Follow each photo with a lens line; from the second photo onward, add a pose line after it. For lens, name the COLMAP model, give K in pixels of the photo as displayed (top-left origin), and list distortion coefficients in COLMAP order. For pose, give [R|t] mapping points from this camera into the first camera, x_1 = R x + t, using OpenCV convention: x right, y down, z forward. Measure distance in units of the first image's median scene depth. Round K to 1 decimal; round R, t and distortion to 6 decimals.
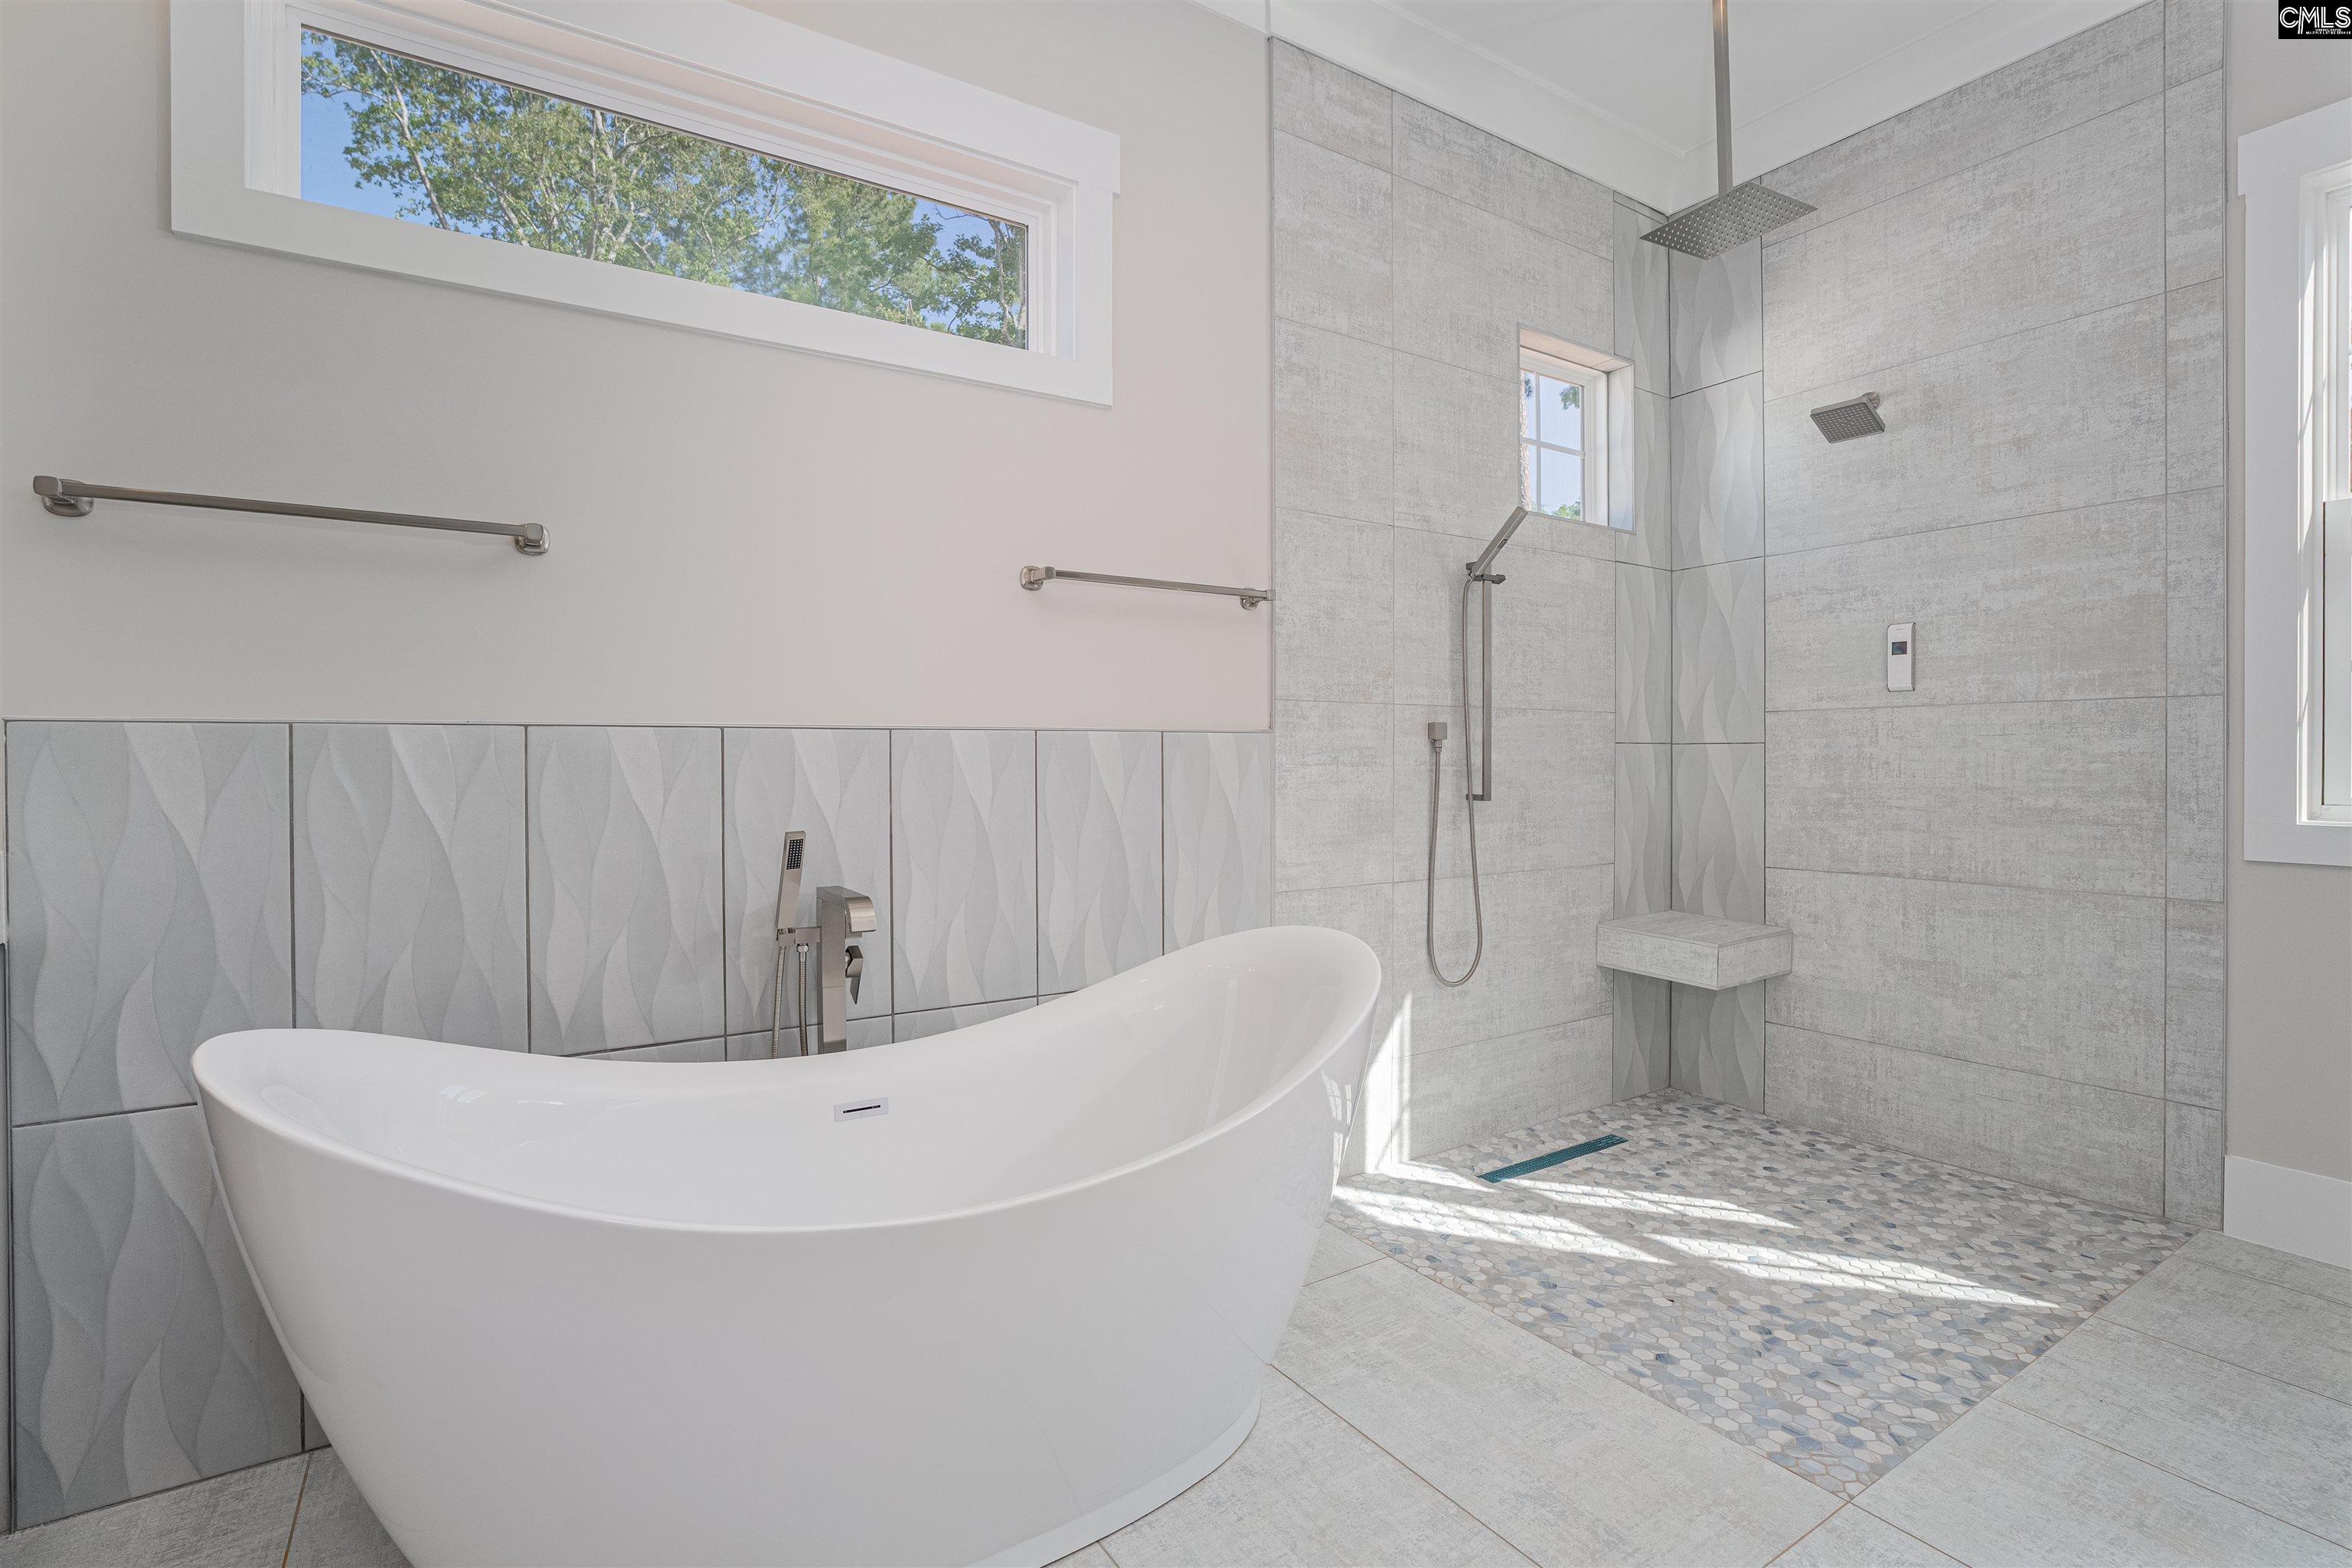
lens RADIAL K [[1079.9, 0, 1188.9], [0, 1079.9, 783.4], [0, 0, 1]] dist [-0.020517, 0.000608]
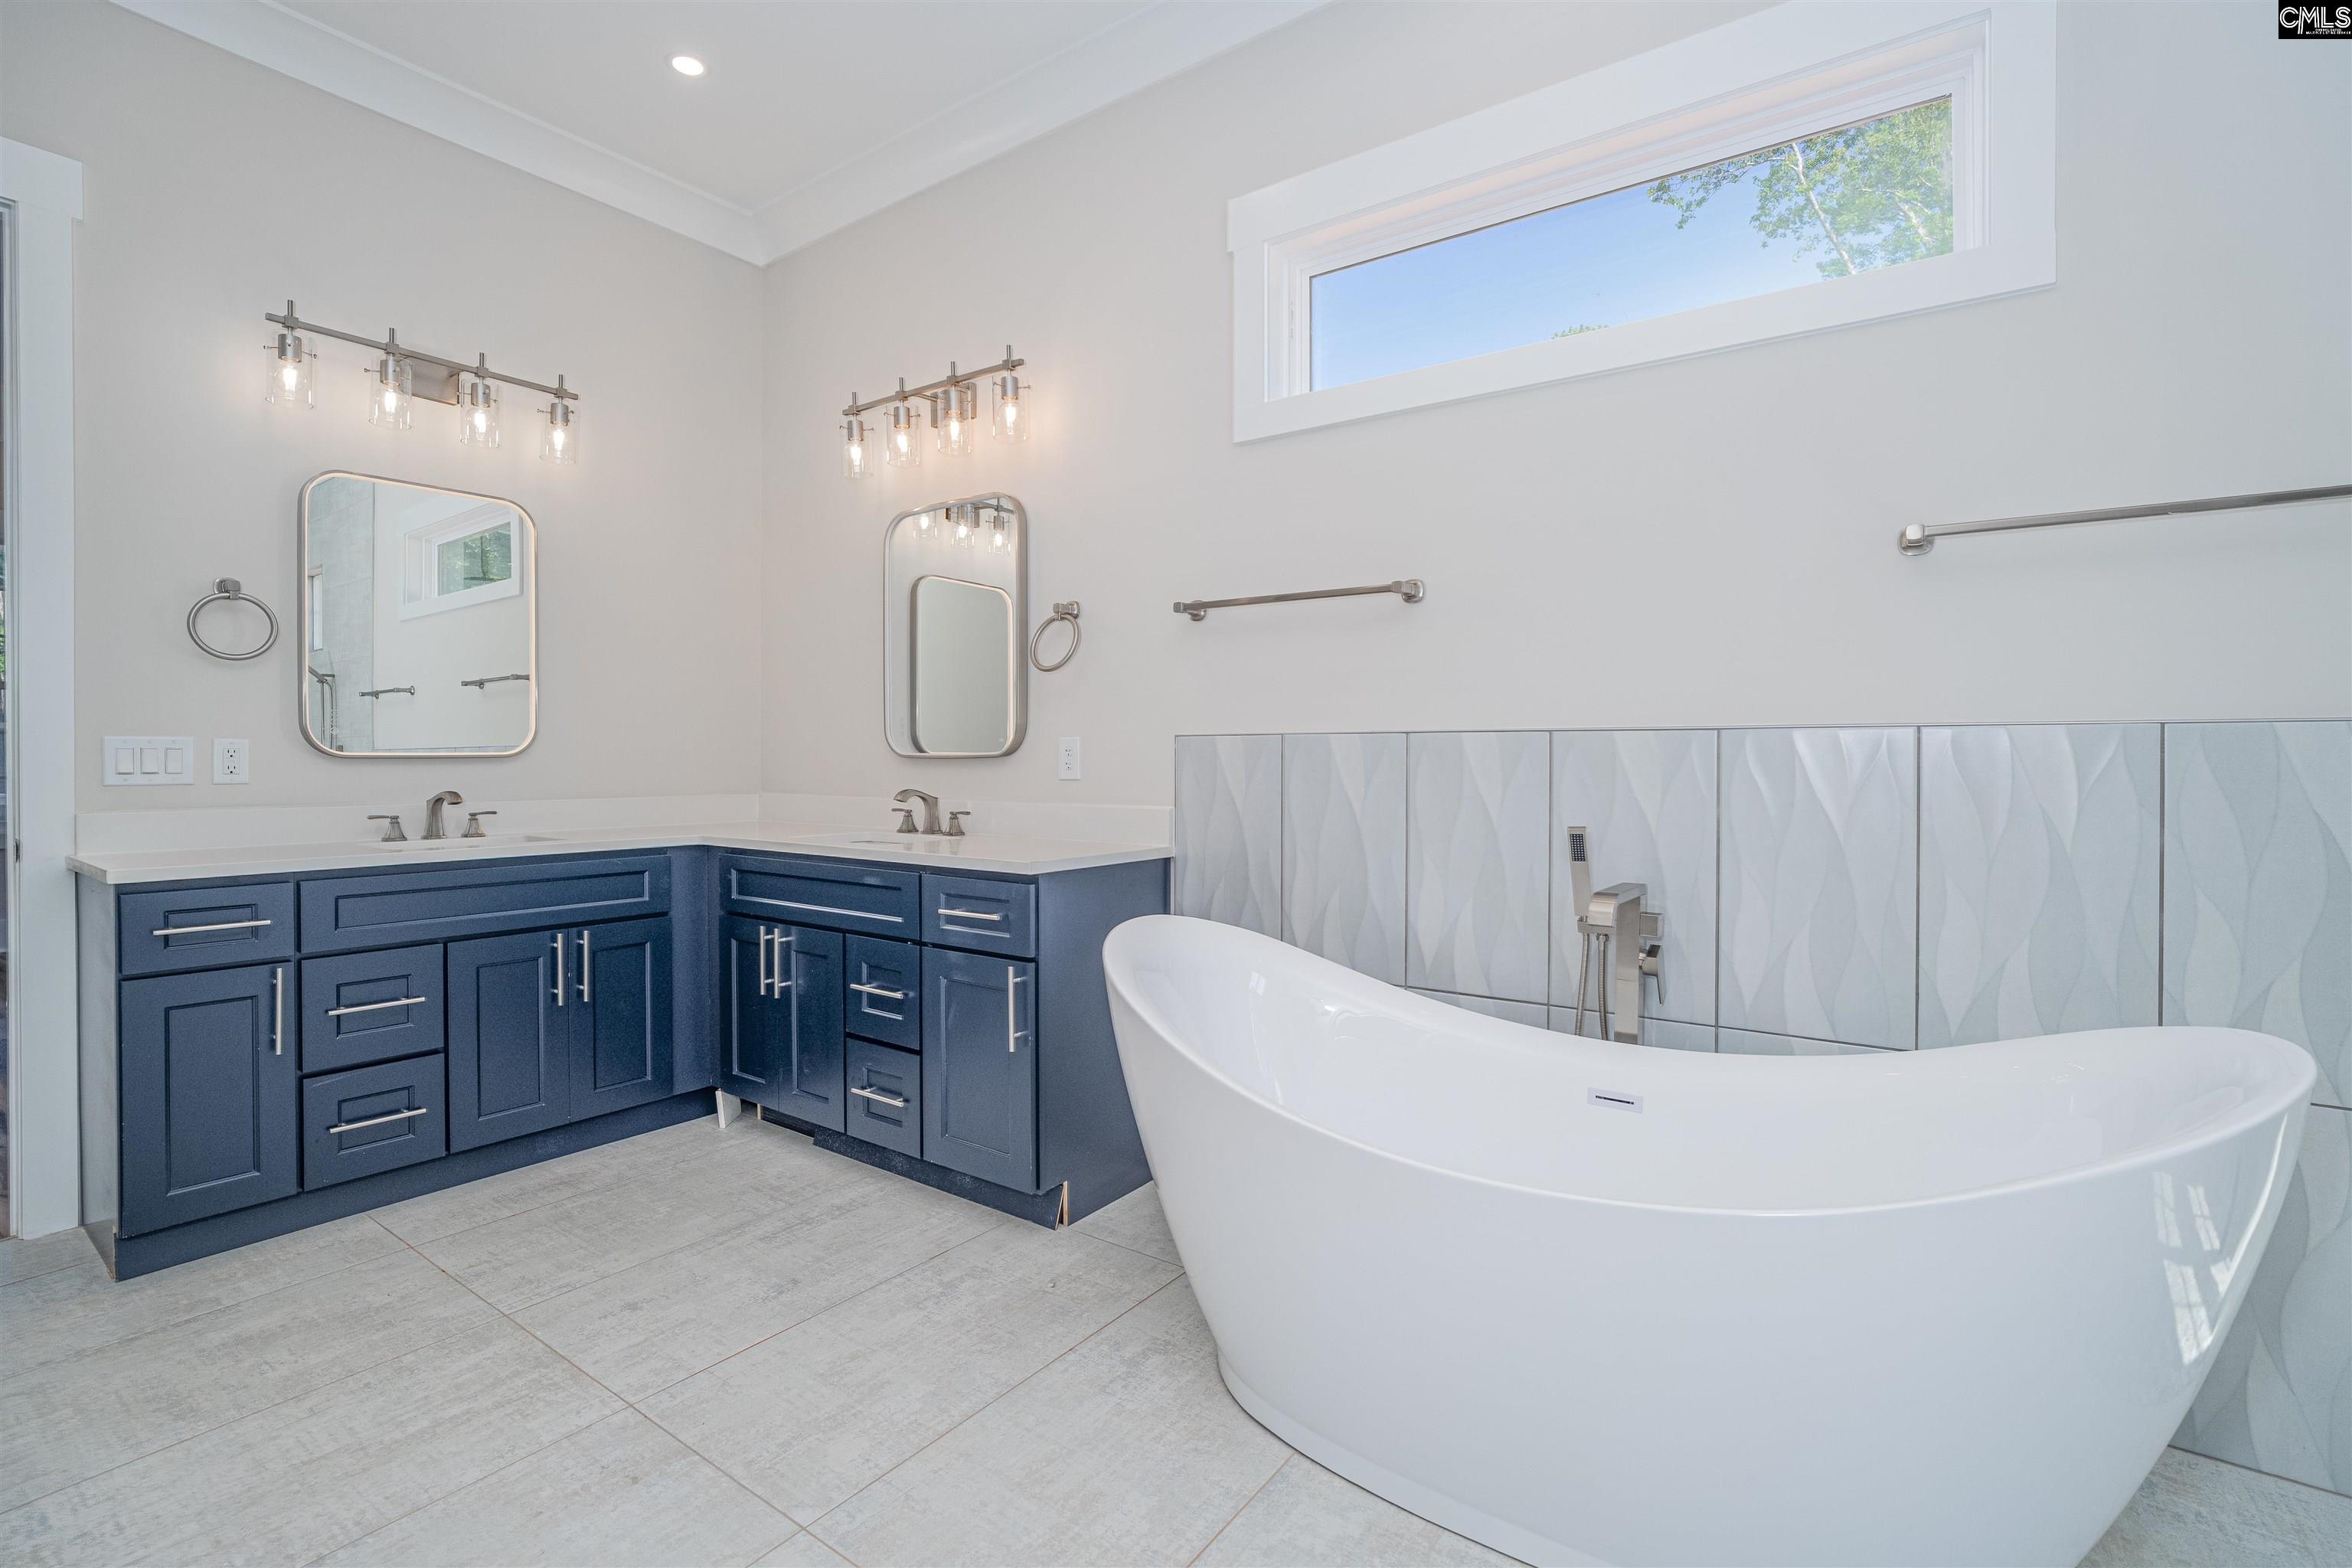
lens RADIAL K [[1079.9, 0, 1188.9], [0, 1079.9, 783.4], [0, 0, 1]] dist [-0.020517, 0.000608]
pose [[0.386286, 0.022684, -0.922100, 0.454228], [-0.023078, 0.999622, 0.014924, -0.005727], [0.922090, 0.015515, 0.386664, 0.209678]]
